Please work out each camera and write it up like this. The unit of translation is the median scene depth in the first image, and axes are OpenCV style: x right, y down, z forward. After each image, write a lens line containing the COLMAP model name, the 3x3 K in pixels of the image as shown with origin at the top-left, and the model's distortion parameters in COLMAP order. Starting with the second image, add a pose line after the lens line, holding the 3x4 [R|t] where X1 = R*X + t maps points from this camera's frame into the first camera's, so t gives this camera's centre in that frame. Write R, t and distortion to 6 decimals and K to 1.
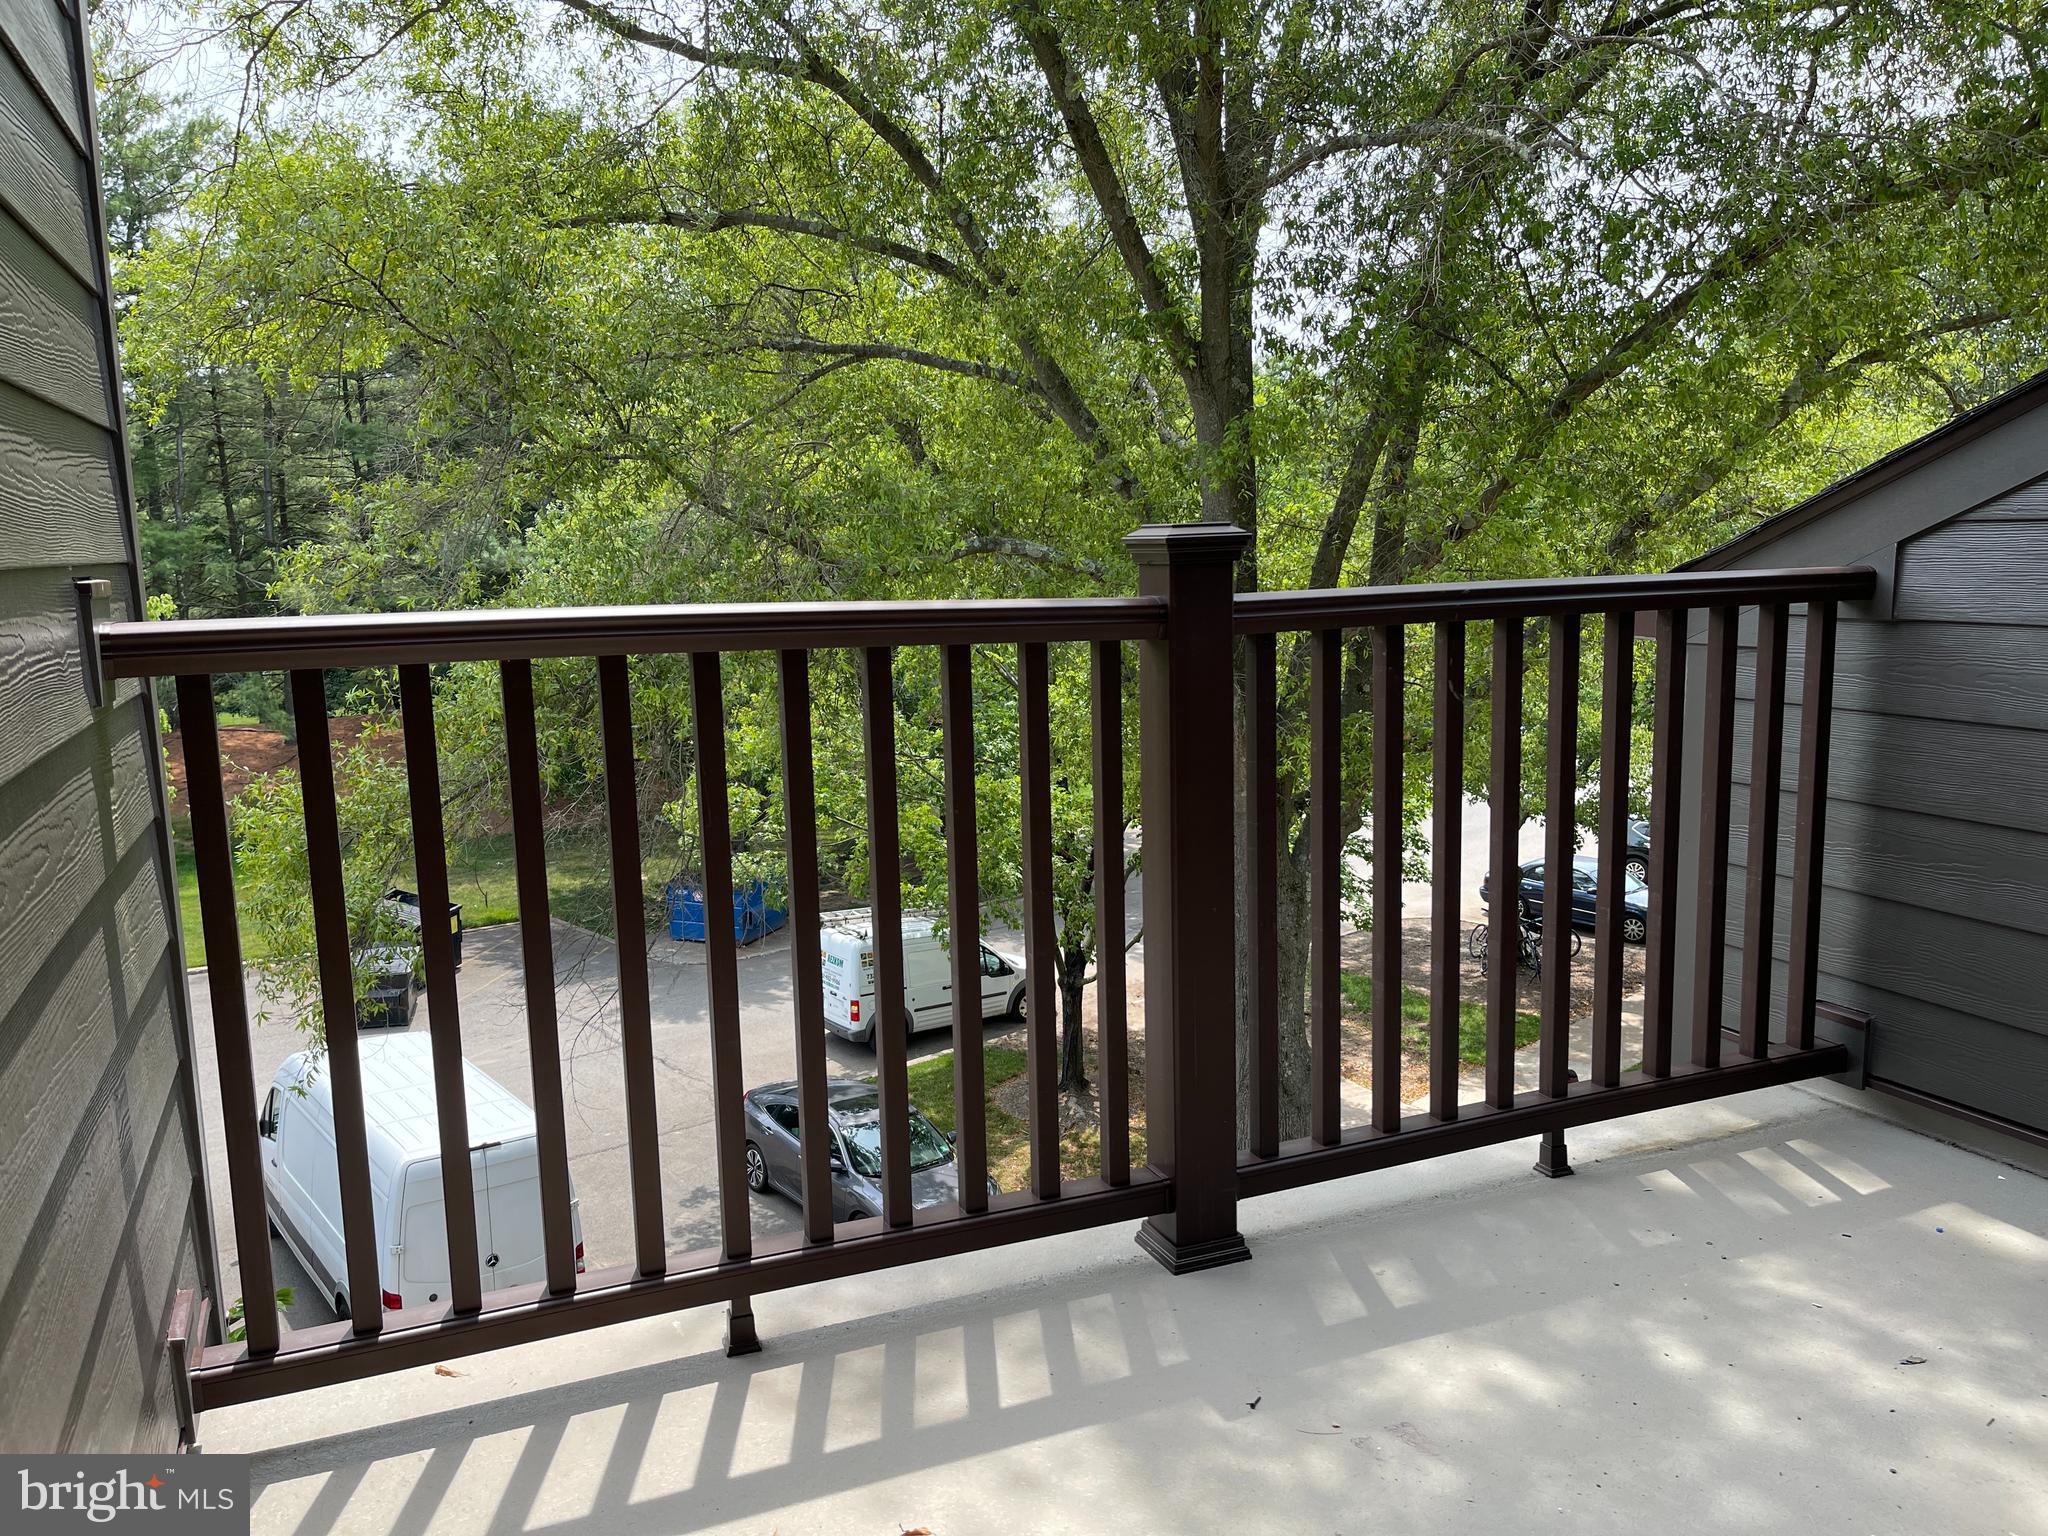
lens RADIAL K [[1555.4, 0, 1023.1], [0, 1555.4, 774.1], [0, 0, 1]] dist [0.029989, -0.044162]
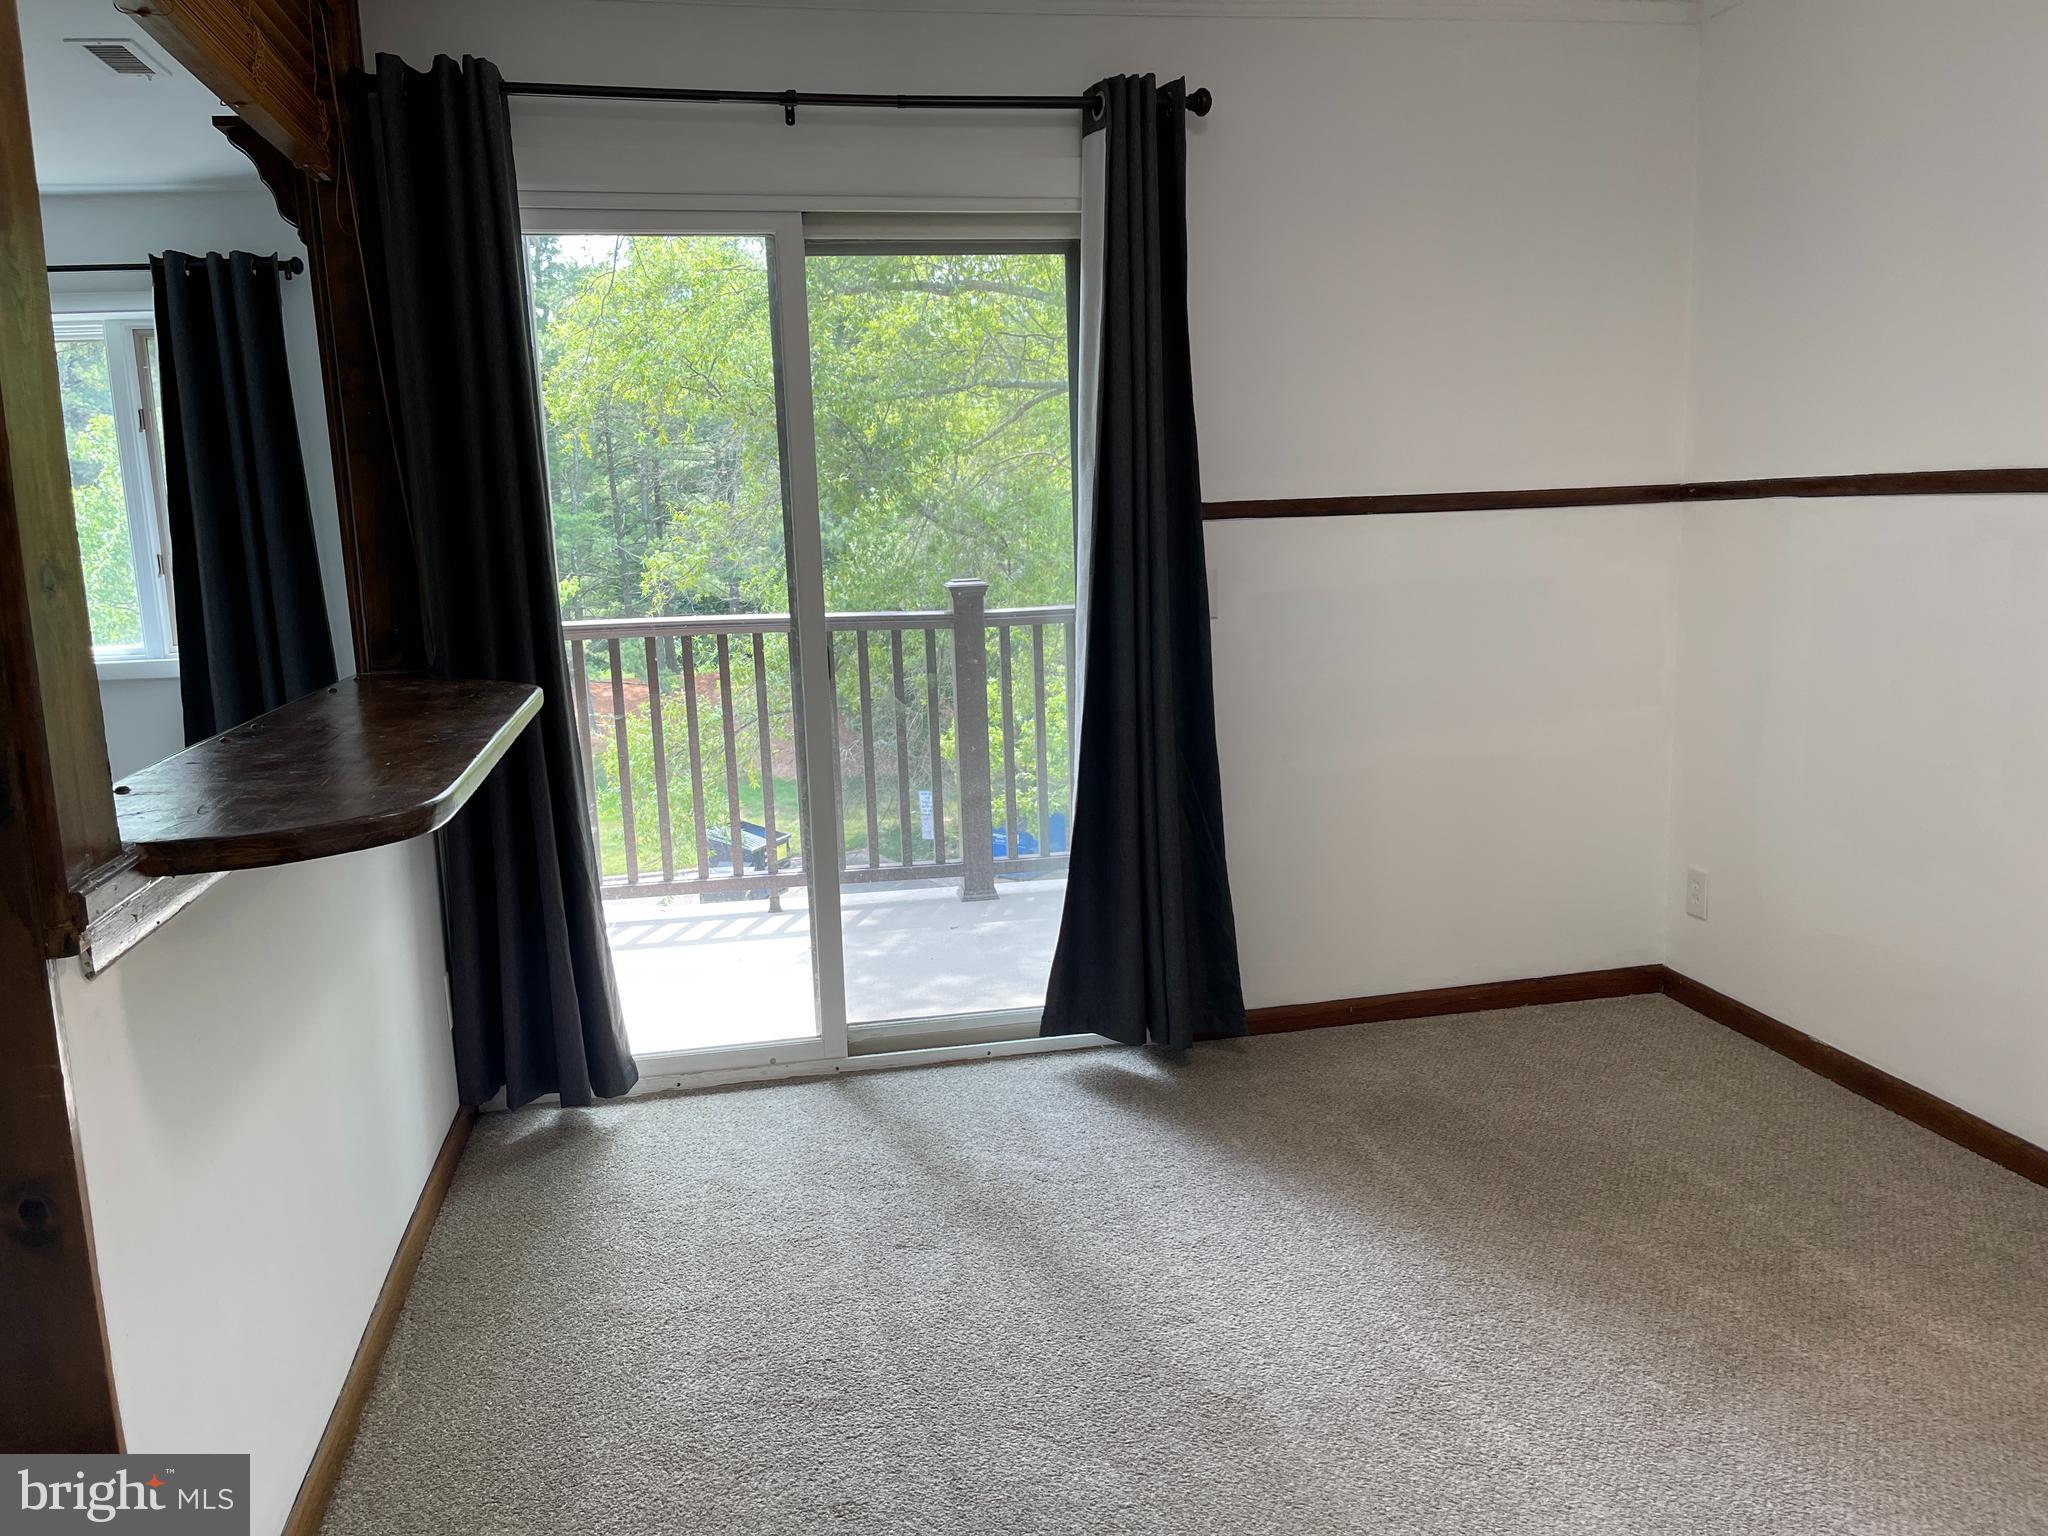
lens RADIAL K [[1555.4, 0, 1026.1], [0, 1555.4, 767.0], [0, 0, 1]] dist [0.029989, -0.044162]
pose [[0.977580, 0.025207, -0.209050, 0.061880], [-0.020993, 0.999530, 0.022351, 0.005965], [0.209515, -0.017462, 0.977649, -0.114598]]
